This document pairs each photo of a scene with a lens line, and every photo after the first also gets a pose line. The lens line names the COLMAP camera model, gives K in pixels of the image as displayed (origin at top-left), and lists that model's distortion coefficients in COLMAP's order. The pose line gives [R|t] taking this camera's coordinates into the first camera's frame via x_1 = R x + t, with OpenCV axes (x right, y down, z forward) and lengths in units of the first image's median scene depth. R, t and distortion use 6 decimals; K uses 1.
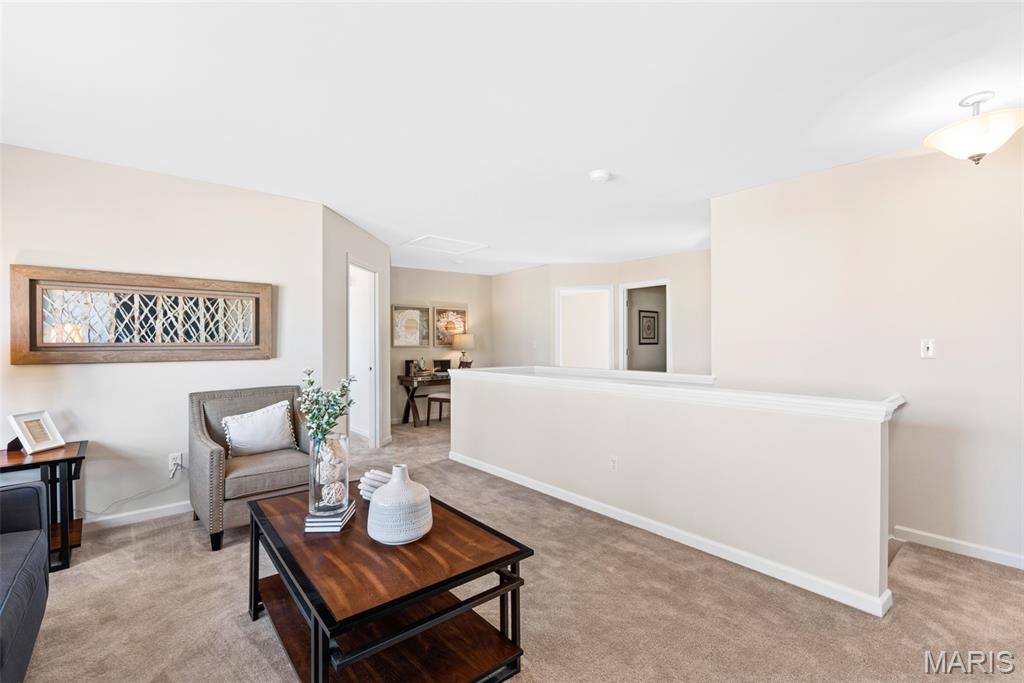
lens RADIAL K [[442.3, 0, 514.2], [0, 442.3, 345.3], [0, 0, 1]] dist [0.002224, -0.000078]
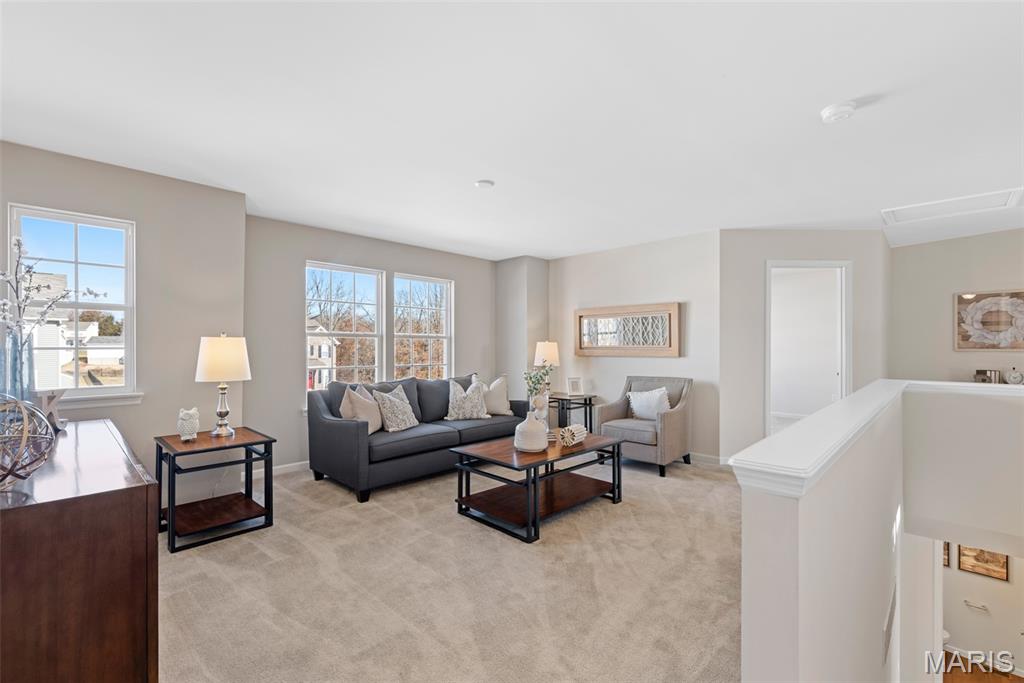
lens RADIAL K [[442.3, 0, 506.3], [0, 442.3, 339.0], [0, 0, 1]] dist [0.002224, -0.000078]
pose [[0.086096, -0.017159, -0.996139, 0.828939], [-0.003780, 0.999839, -0.017550, 0.000938], [0.996280, 0.005276, 0.086017, 0.385508]]
